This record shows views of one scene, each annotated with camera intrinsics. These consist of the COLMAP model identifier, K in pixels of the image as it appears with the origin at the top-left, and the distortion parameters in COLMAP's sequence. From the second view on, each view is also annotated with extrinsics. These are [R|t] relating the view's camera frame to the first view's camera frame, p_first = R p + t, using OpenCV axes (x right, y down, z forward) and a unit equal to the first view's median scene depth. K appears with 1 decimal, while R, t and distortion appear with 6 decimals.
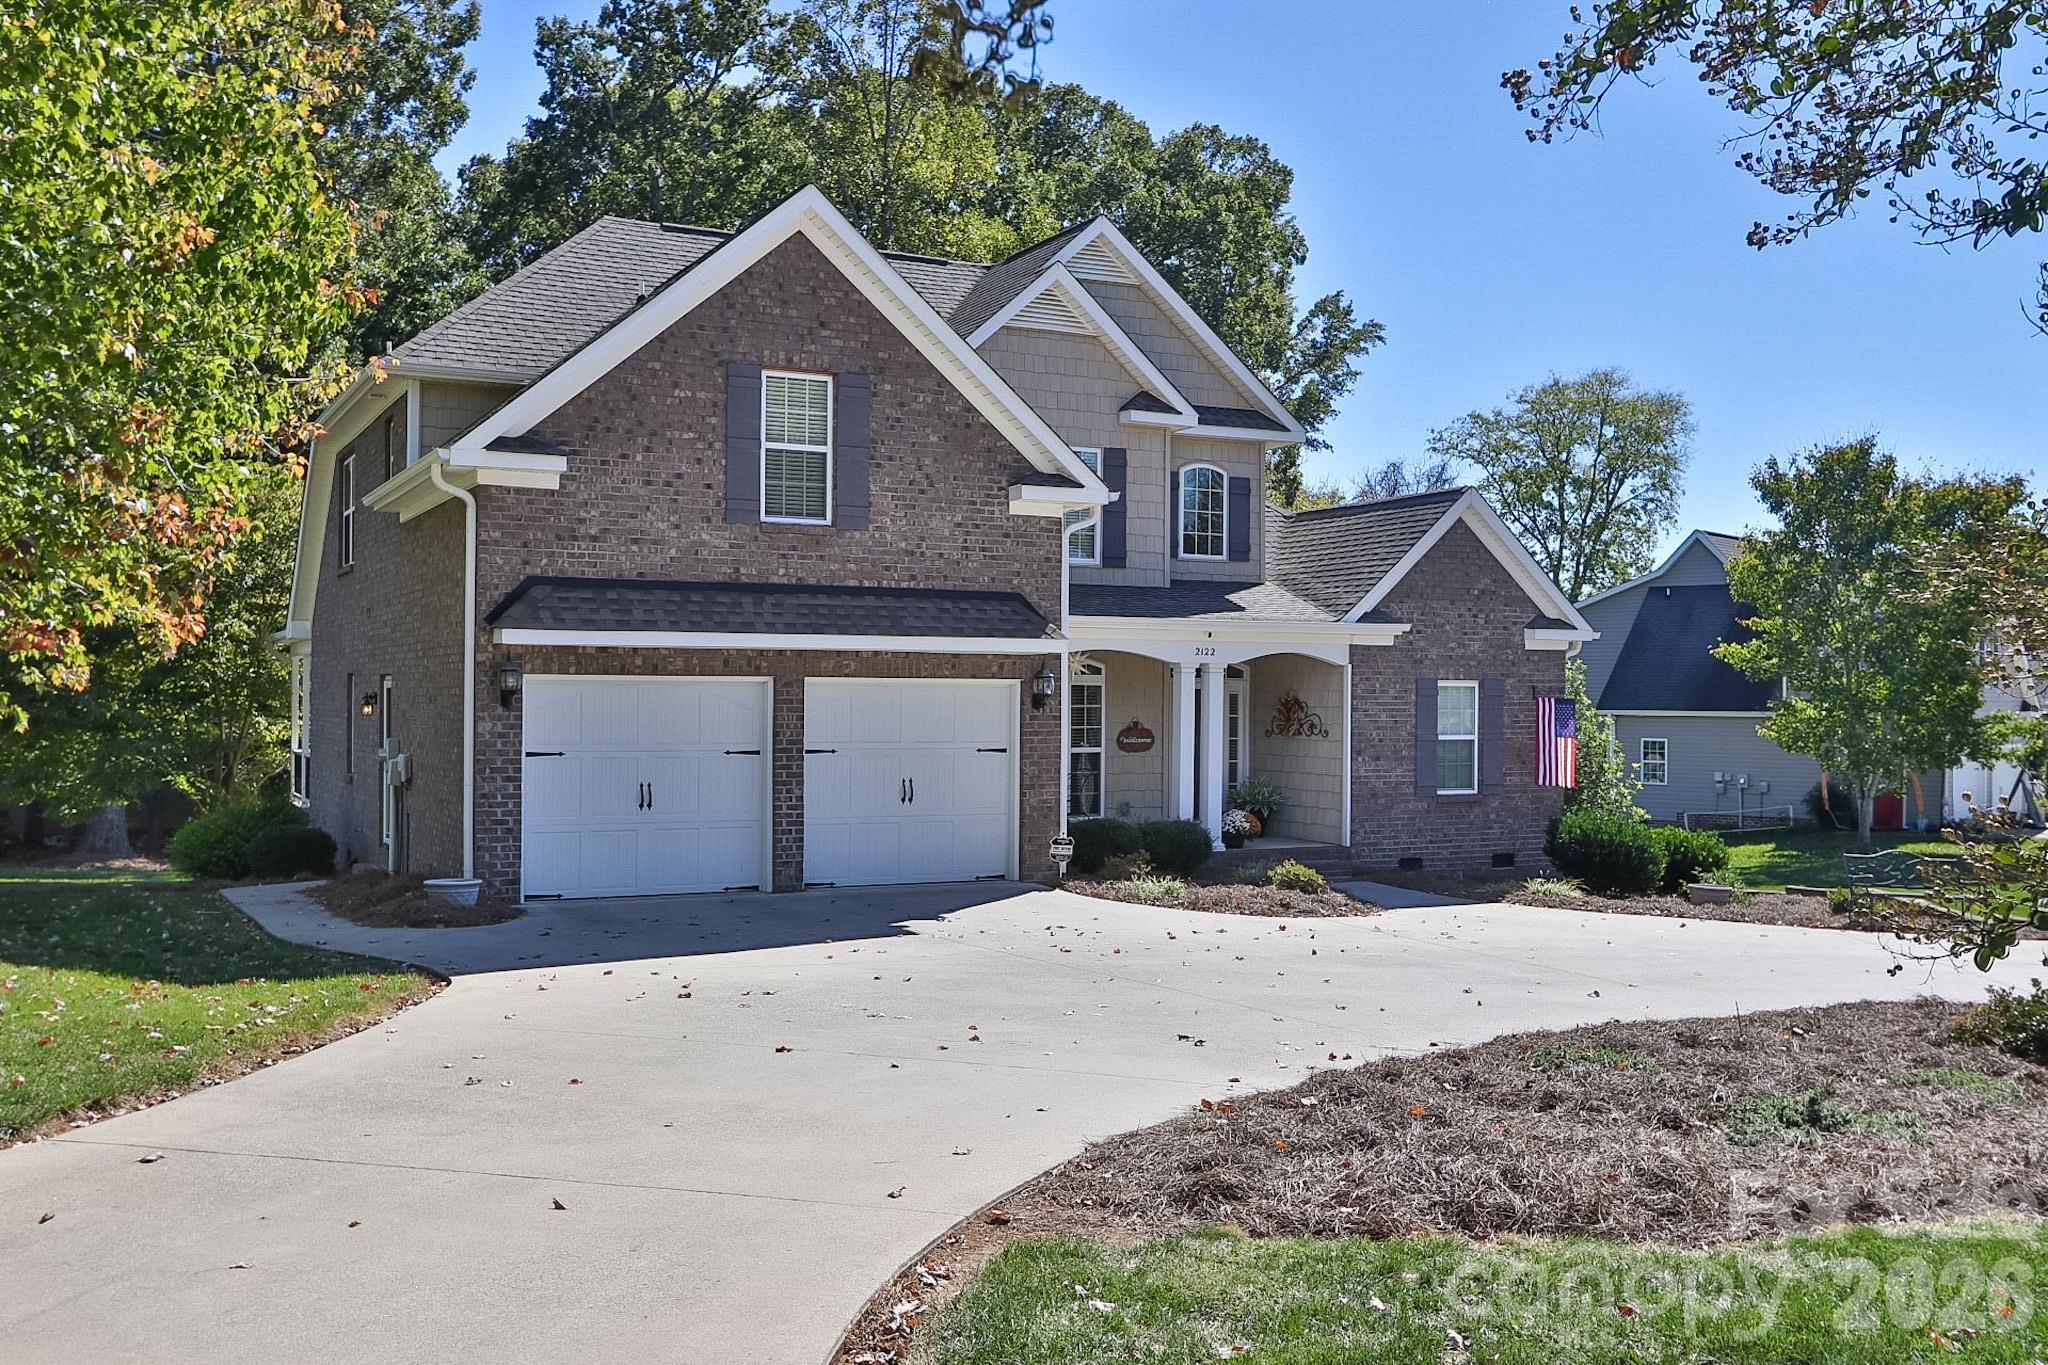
lens RADIAL K [[1655.2, 0, 1018.7], [0, 1655.2, 683.4], [0, 0, 1]] dist [-0.022124, 0.049619]
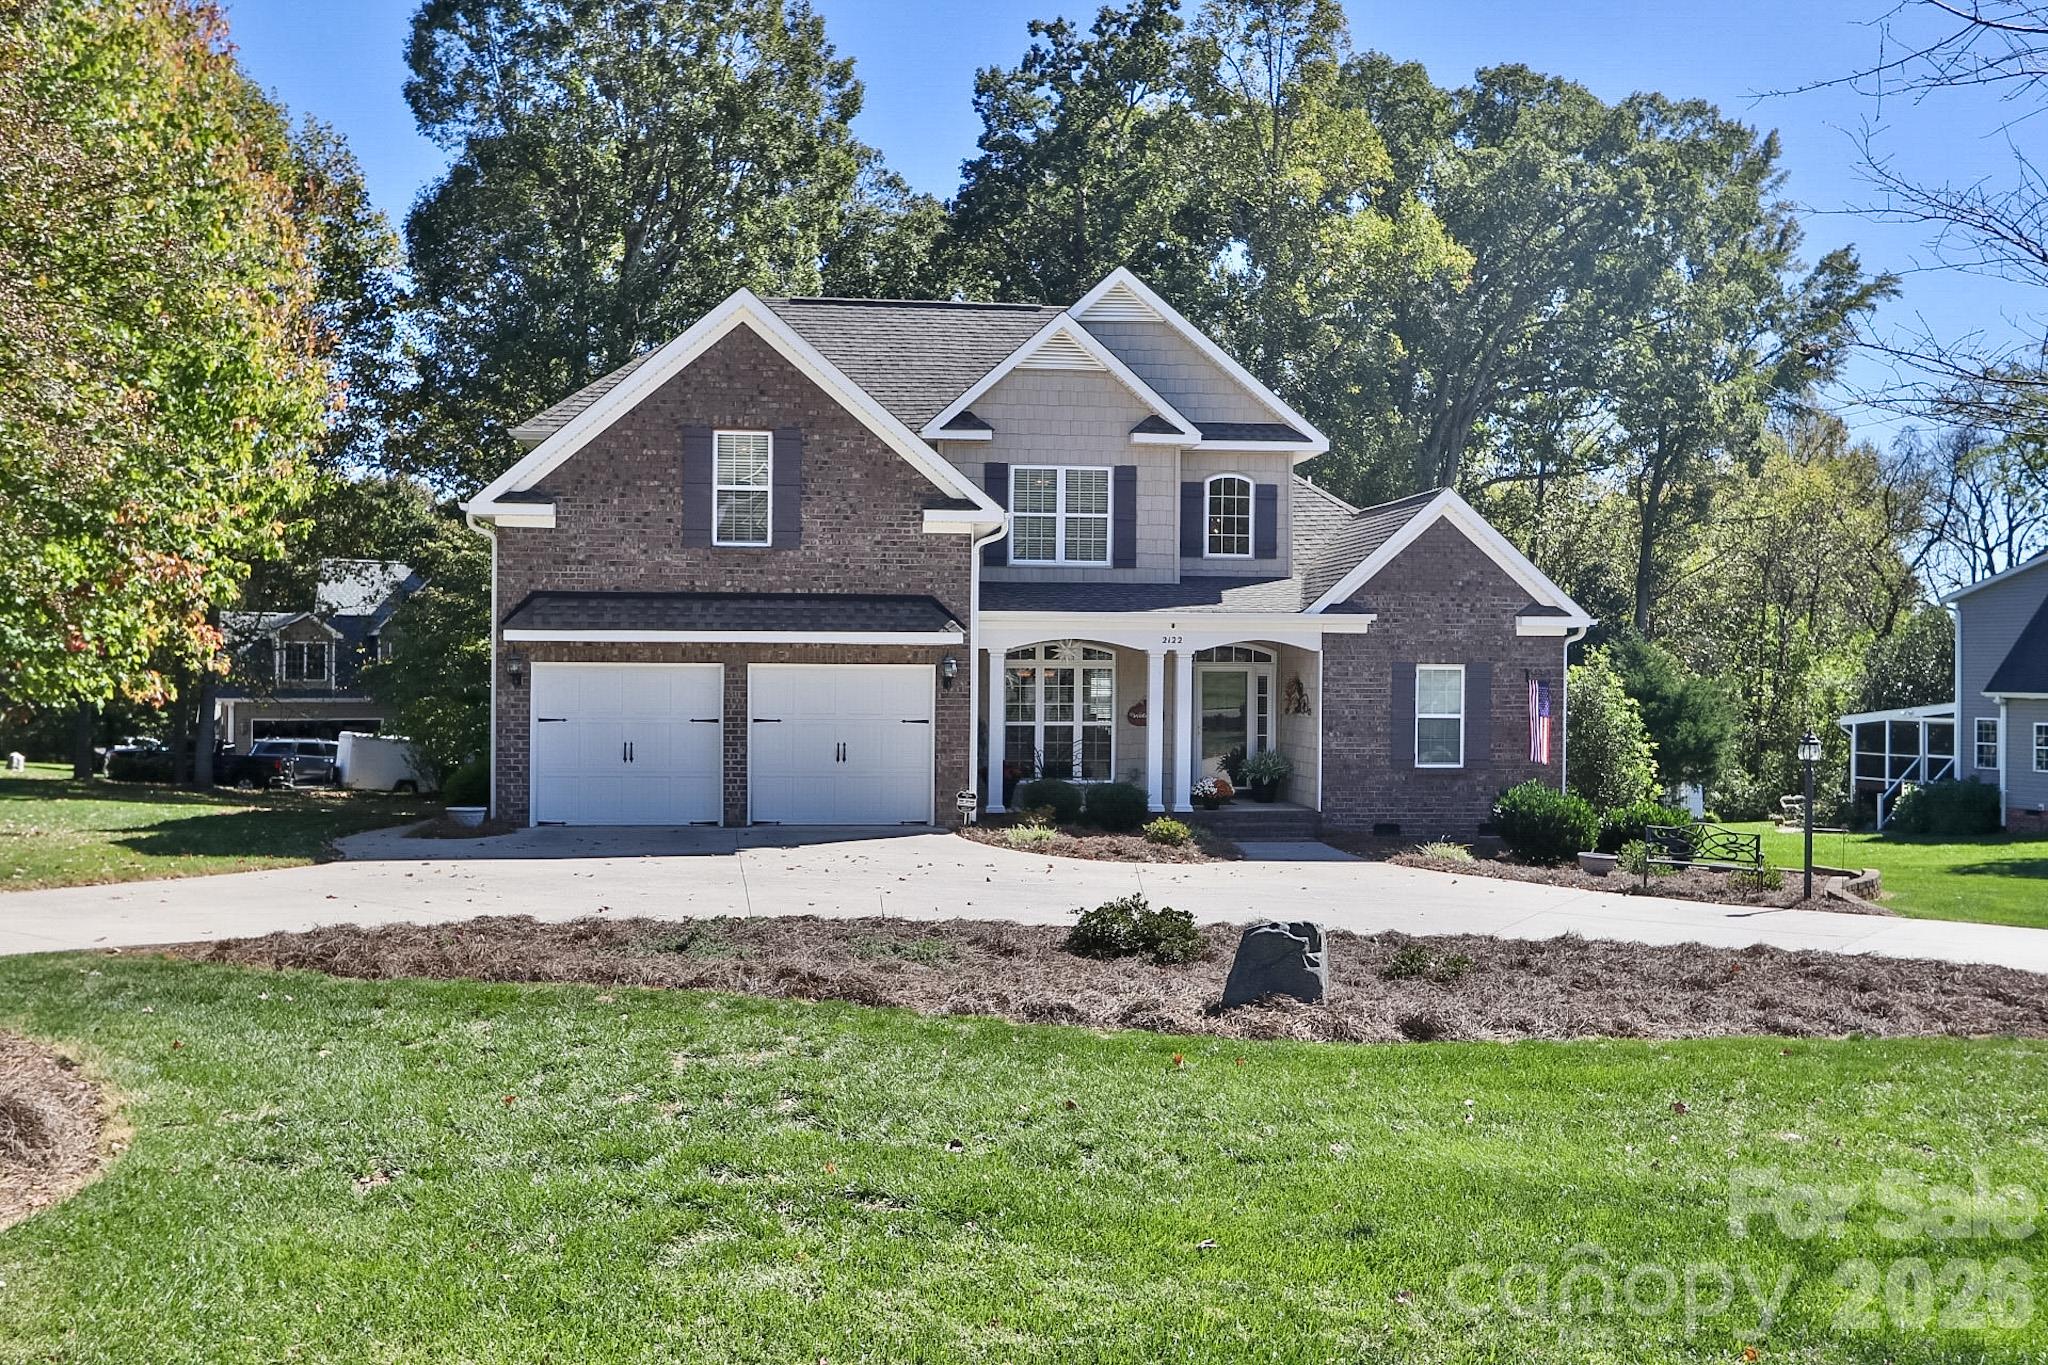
lens RADIAL K [[1655.2, 0, 1106.2], [0, 1655.2, 670.8], [0, 0, 1]] dist [-0.022124, 0.049619]
pose [[0.951003, 0.000904, -0.309181, 0.508558], [0.000810, 0.999985, 0.005416, -0.004537], [0.309181, -0.005401, 0.950988, -0.145114]]
